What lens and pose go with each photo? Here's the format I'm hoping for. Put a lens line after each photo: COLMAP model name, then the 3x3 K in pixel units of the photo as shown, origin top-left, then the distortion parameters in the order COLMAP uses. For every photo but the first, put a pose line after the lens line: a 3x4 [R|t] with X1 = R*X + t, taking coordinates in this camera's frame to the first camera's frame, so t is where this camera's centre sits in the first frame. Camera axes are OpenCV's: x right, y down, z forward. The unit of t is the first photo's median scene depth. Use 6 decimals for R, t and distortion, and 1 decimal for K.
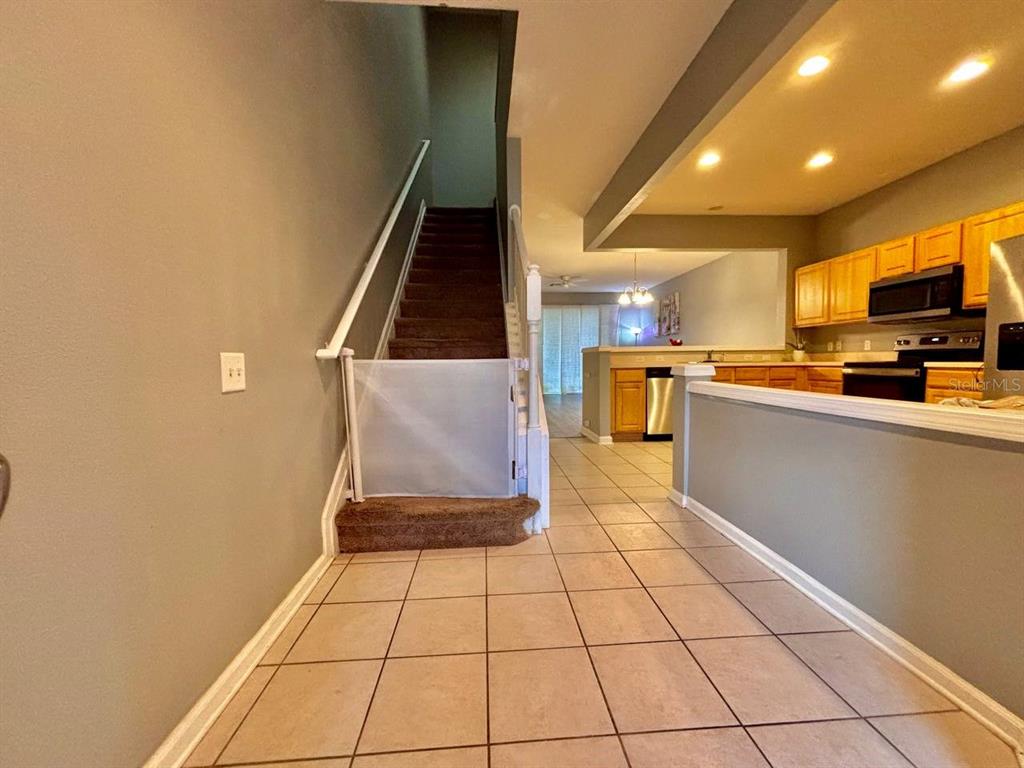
lens RADIAL K [[414.1, 0, 507.5], [0, 414.1, 385.2], [0, 0, 1]] dist [0.002664, 0.000087]
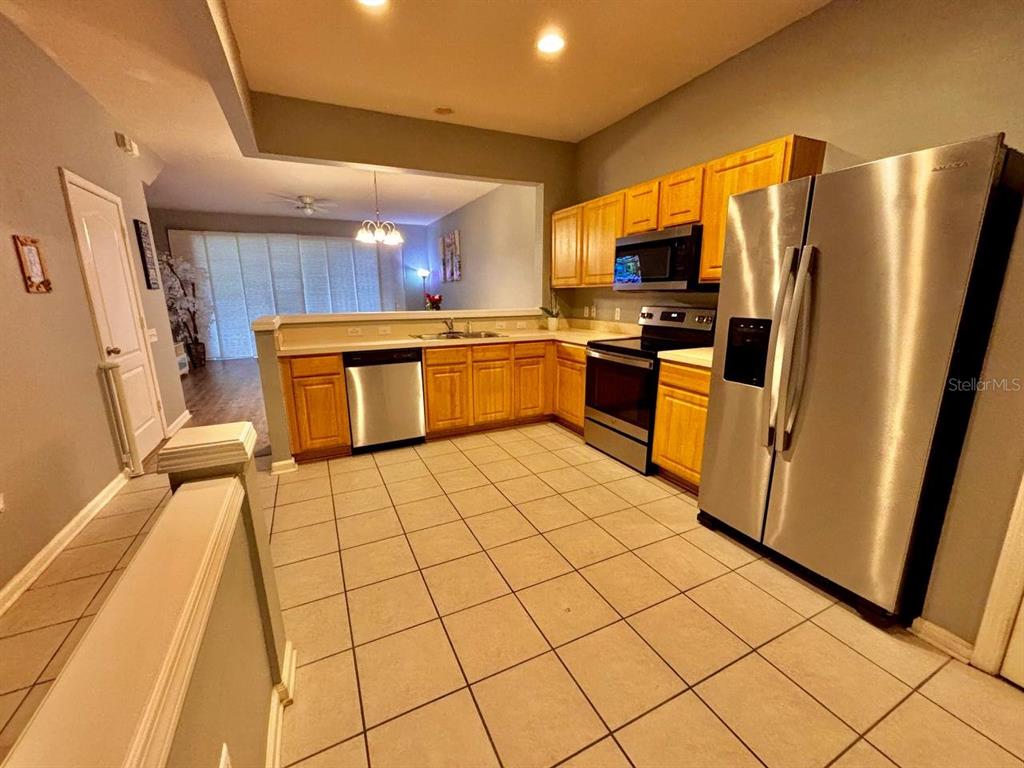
lens RADIAL K [[414.1, 0, 509.4], [0, 414.1, 385.8], [0, 0, 1]] dist [0.002664, 0.000087]
pose [[0.926293, -0.078194, 0.368601, 0.338684], [0.017799, 0.986219, 0.164486, -0.094986], [-0.376383, -0.145801, 0.914920, 0.285823]]
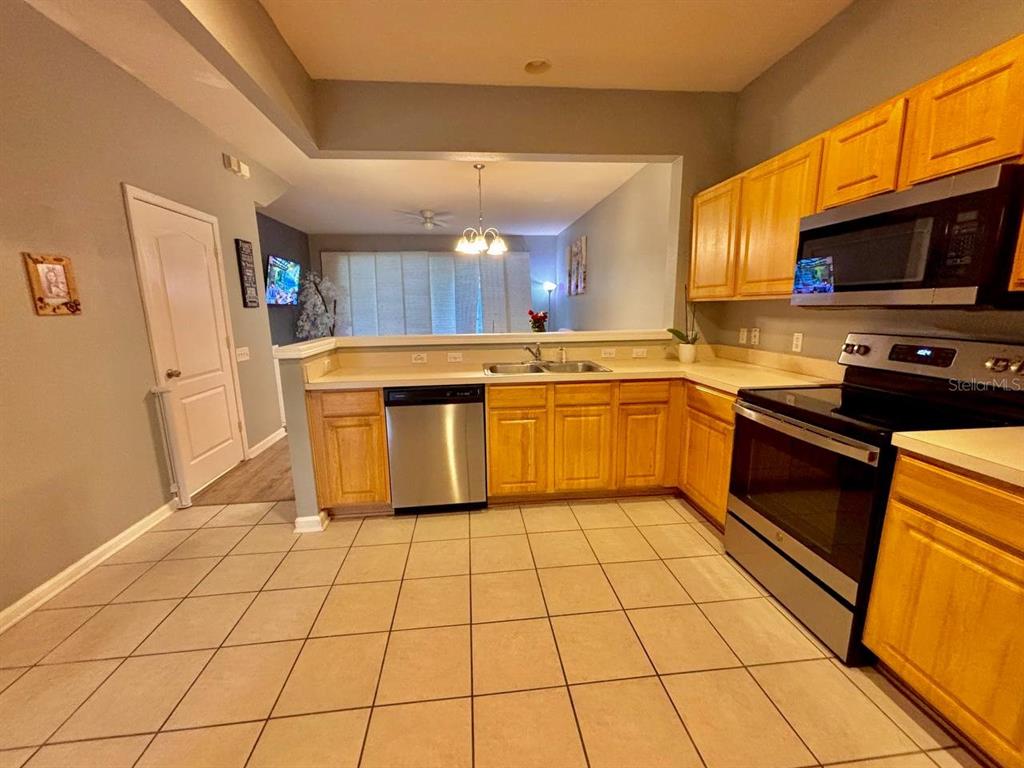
lens RADIAL K [[414.1, 0, 509.7], [0, 414.1, 384.0], [0, 0, 1]] dist [0.002664, 0.000087]
pose [[0.999175, -0.009605, 0.039451, 0.480781], [0.004557, 0.992009, 0.126084, -0.112735], [-0.040347, -0.125801, 0.991235, 0.484224]]
